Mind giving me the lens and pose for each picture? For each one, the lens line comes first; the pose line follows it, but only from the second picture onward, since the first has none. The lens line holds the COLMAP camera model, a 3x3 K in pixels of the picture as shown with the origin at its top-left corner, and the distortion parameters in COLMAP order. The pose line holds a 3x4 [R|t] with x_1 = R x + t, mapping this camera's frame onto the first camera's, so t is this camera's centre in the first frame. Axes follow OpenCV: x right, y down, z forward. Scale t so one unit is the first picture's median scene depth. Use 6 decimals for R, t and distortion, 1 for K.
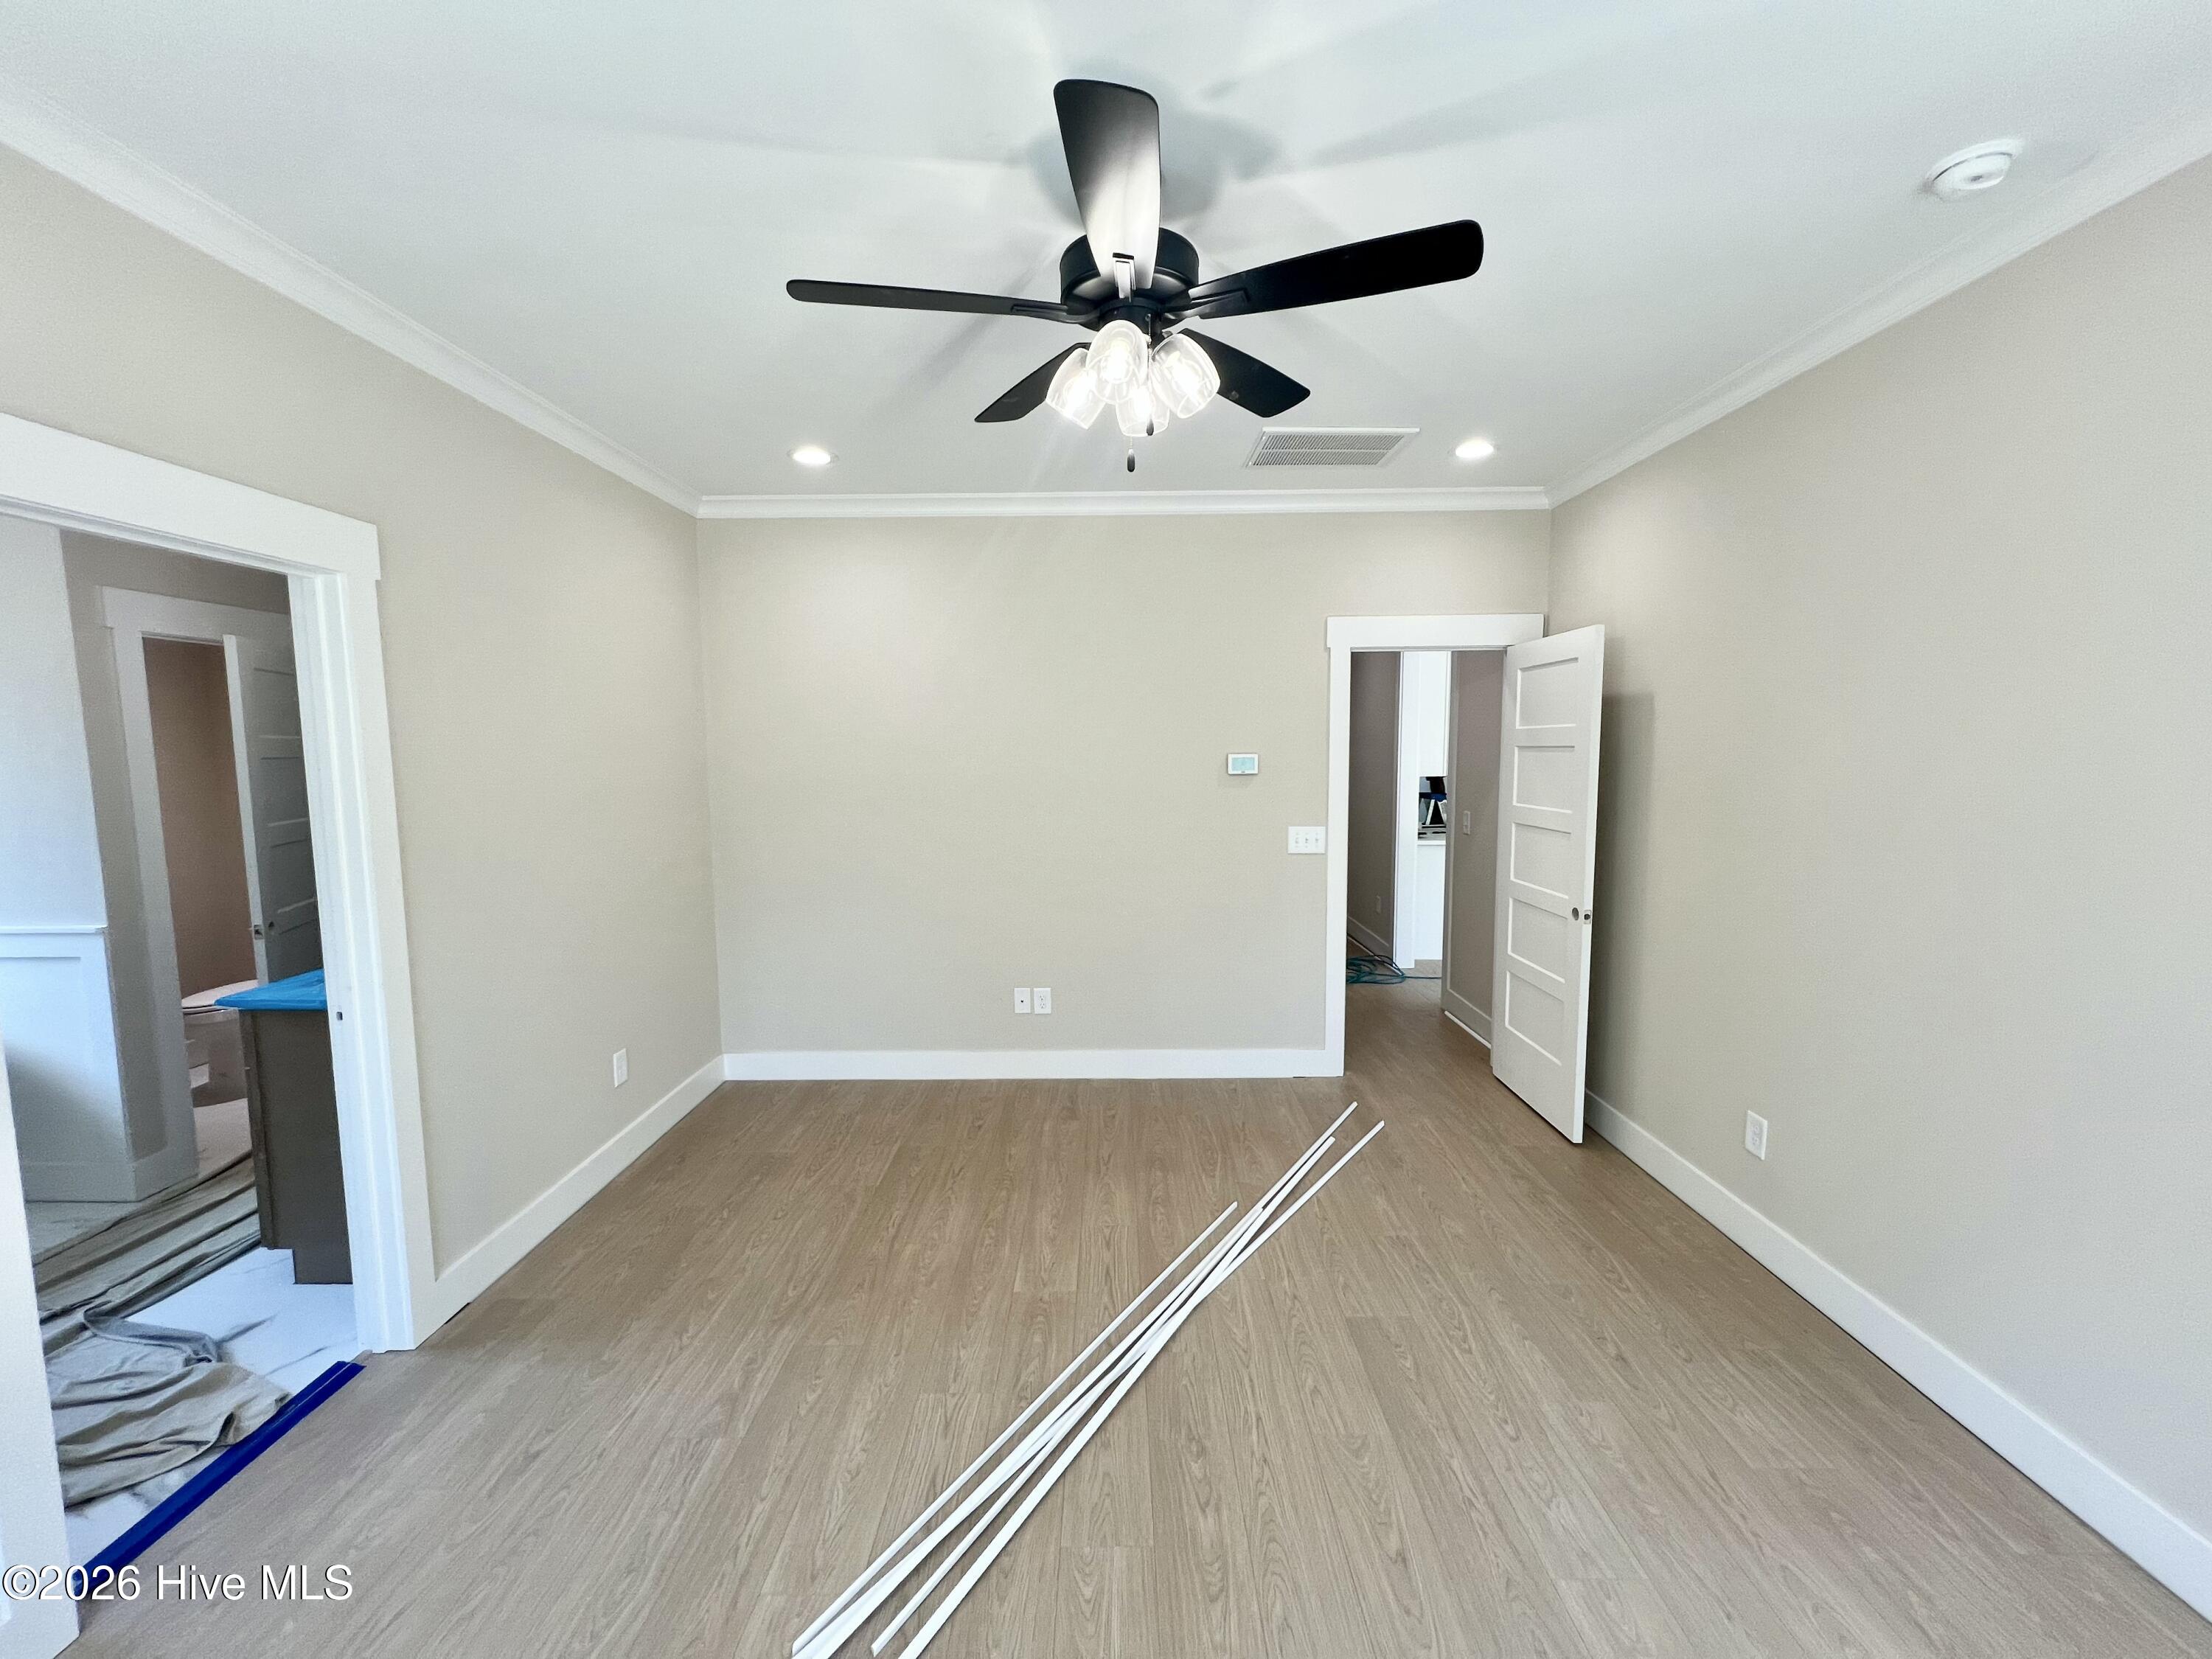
lens RADIAL K [[880.6, 0, 1105.0], [0, 880.6, 833.0], [0, 0, 1]] dist [-0.001094, -0.000086]
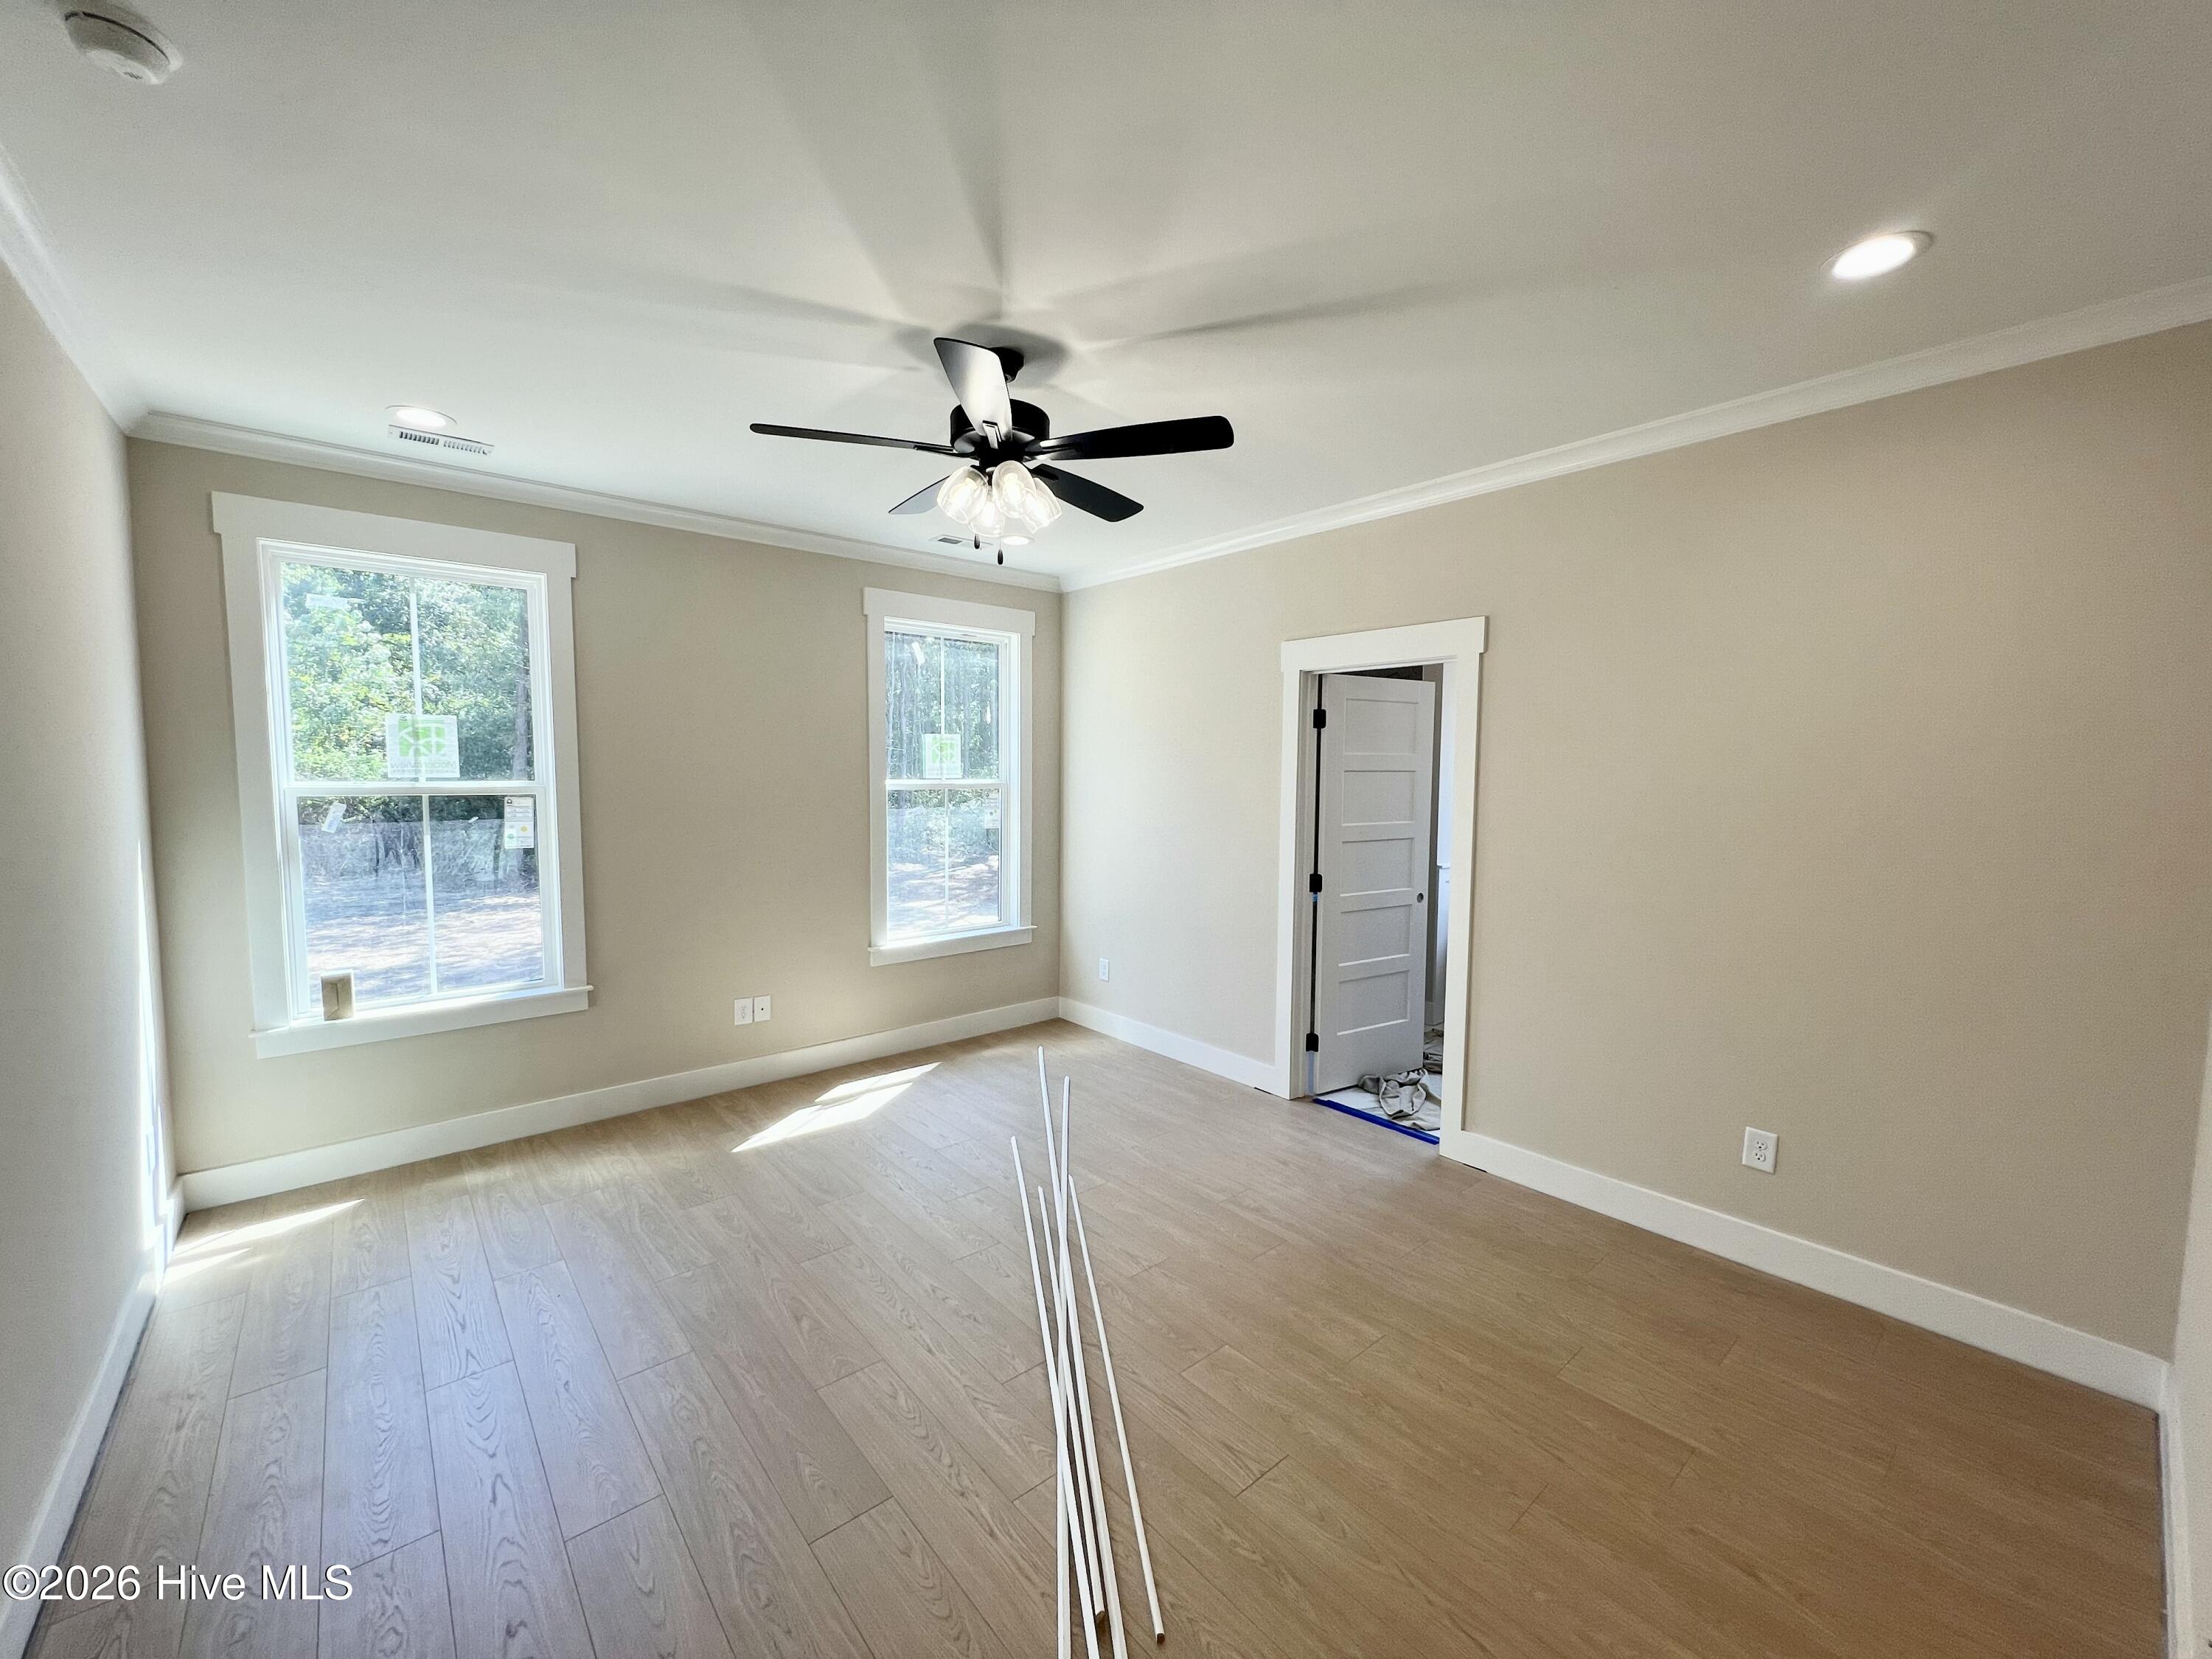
lens RADIAL K [[880.6, 0, 1105.0], [0, 880.6, 833.0], [0, 0, 1]] dist [-0.001094, -0.000086]
pose [[-0.756662, 0.049649, -0.651919, 0.635338], [-0.063620, 0.986789, 0.148994, -0.161481], [0.650704, 0.154213, -0.743507, 1.682884]]
